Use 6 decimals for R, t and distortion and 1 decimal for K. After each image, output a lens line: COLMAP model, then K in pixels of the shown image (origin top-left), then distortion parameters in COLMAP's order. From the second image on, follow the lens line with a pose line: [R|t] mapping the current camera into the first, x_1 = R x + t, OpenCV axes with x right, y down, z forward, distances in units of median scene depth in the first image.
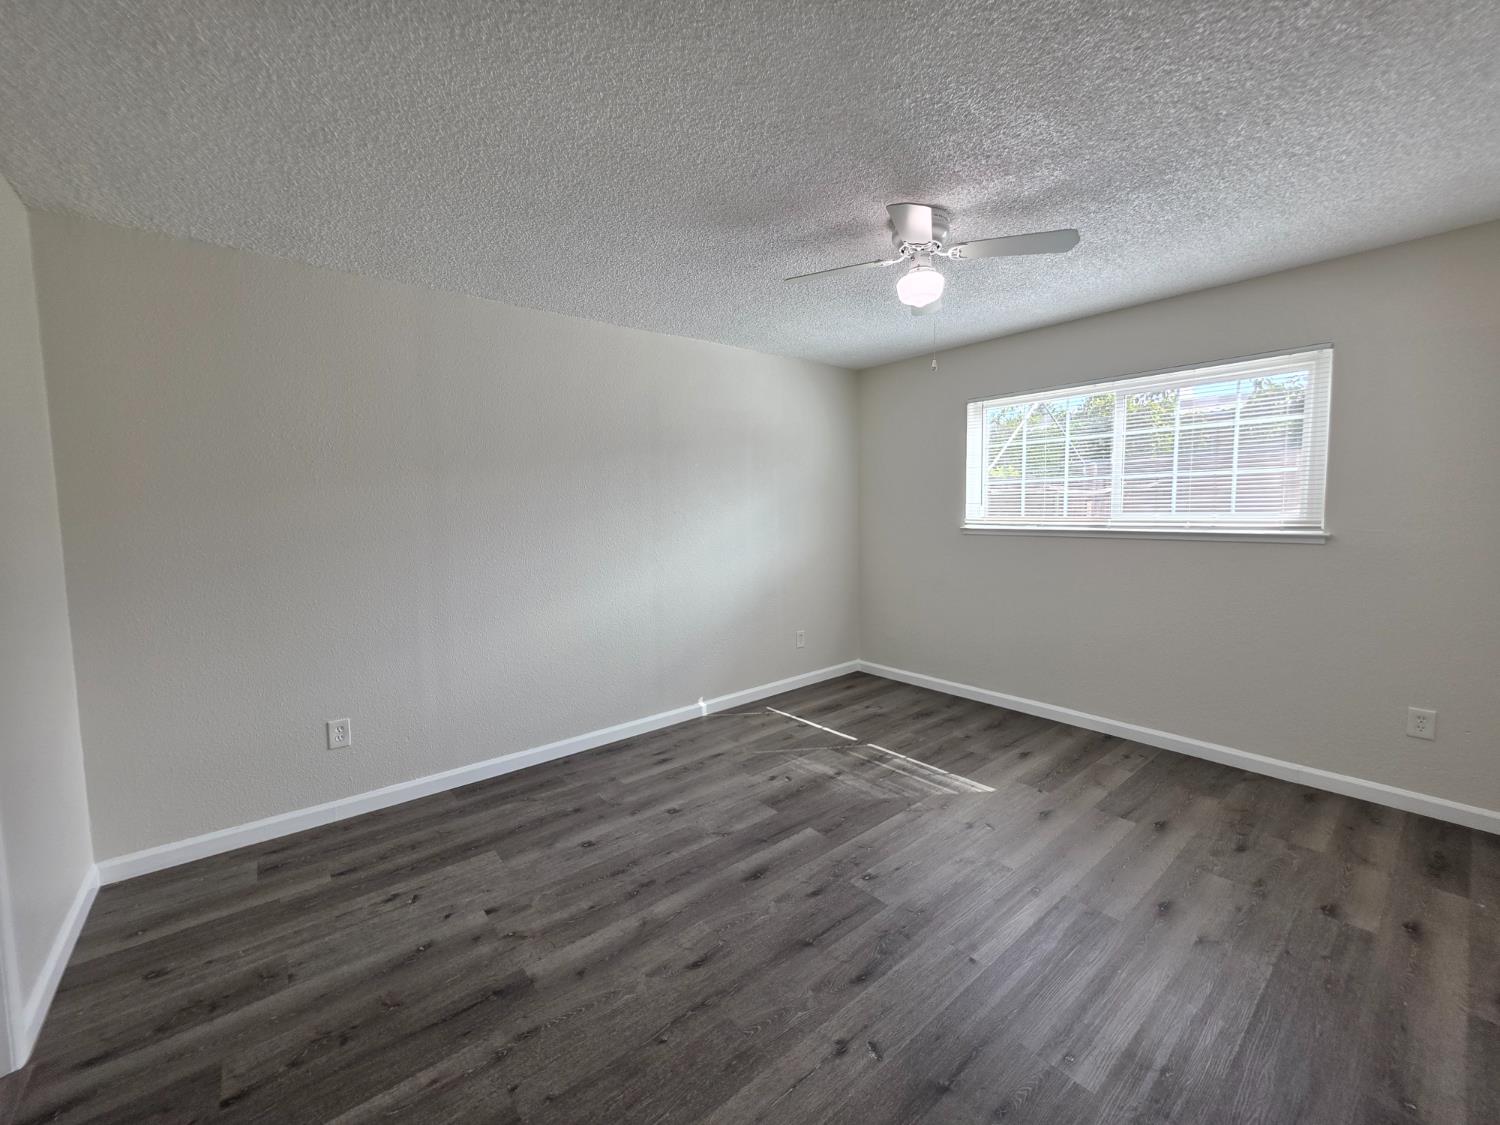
lens RADIAL K [[599.8, 0, 752.8], [0, 599.8, 555.1], [0, 0, 1]] dist [-0.001676, -0.000110]
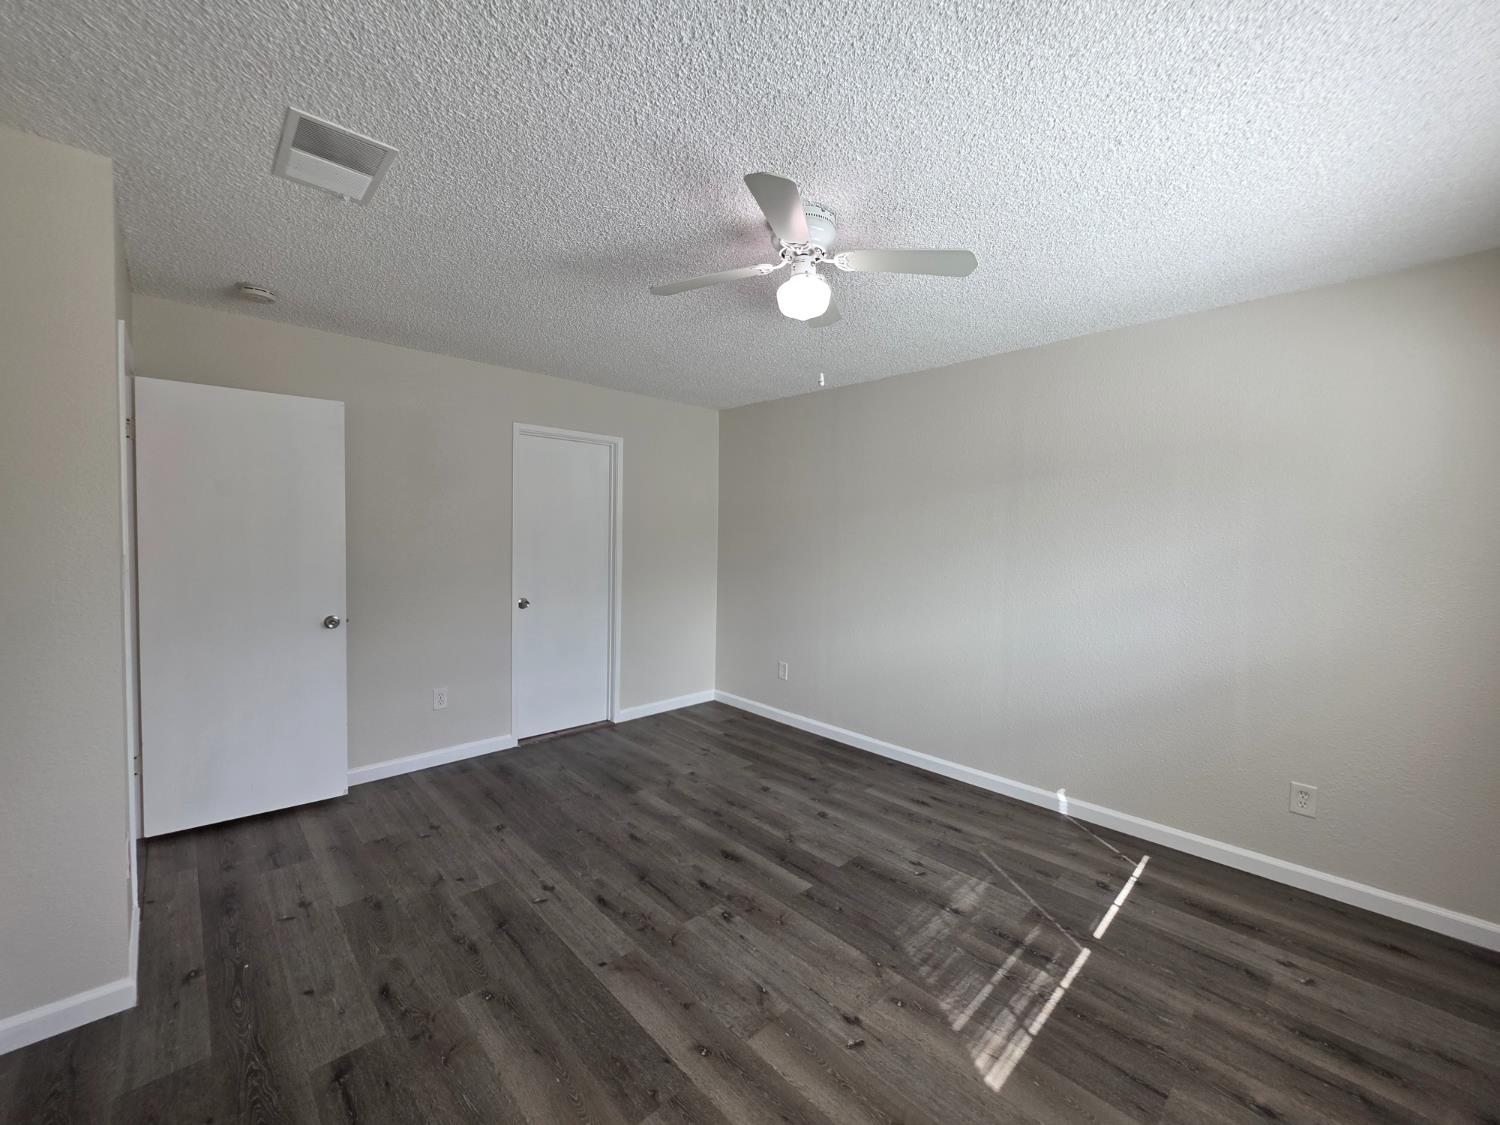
lens RADIAL K [[599.8, 0, 746.1], [0, 599.8, 548.2], [0, 0, 1]] dist [-0.001676, -0.000110]
pose [[0.071451, 0.044095, -0.996469, 0.882392], [-0.095285, 0.994755, 0.037187, -0.088121], [0.992882, 0.092292, 0.075278, 0.678099]]
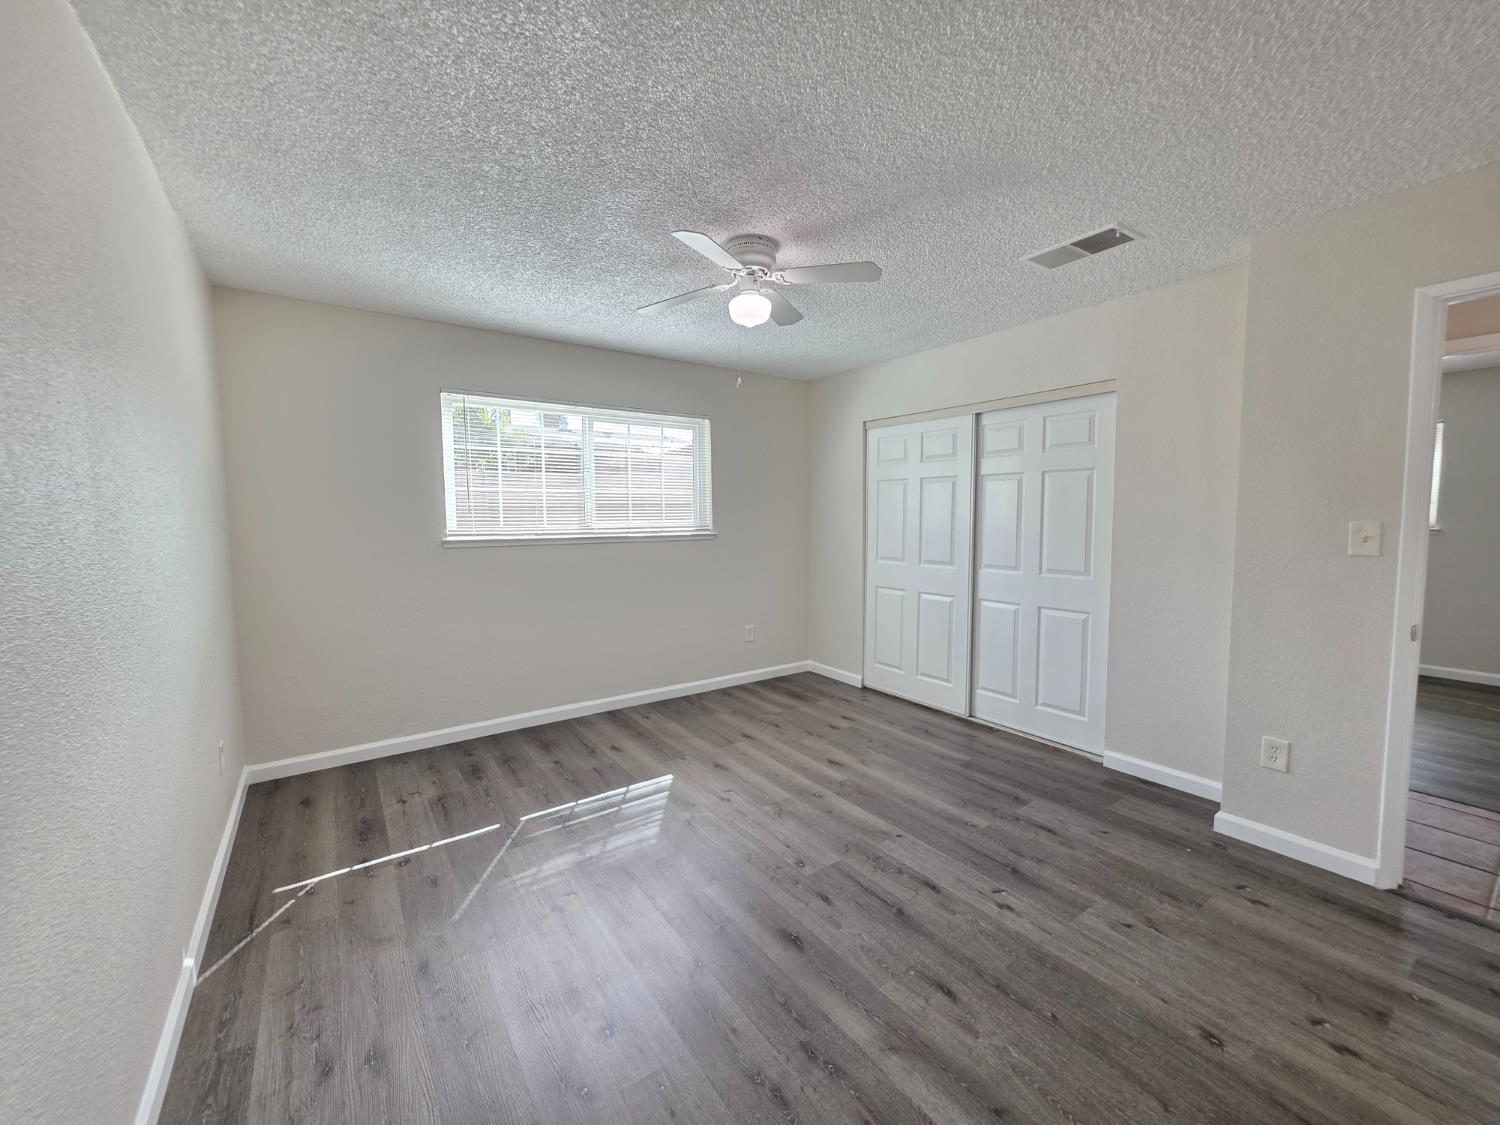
lens RADIAL K [[599.8, 0, 743.3], [0, 599.8, 556.3], [0, 0, 1]] dist [-0.001676, -0.000110]
pose [[0.084508, -0.058258, 0.994718, -0.626538], [0.081160, 0.995375, 0.051401, -0.046381], [-0.993112, 0.076387, 0.088846, 0.727235]]
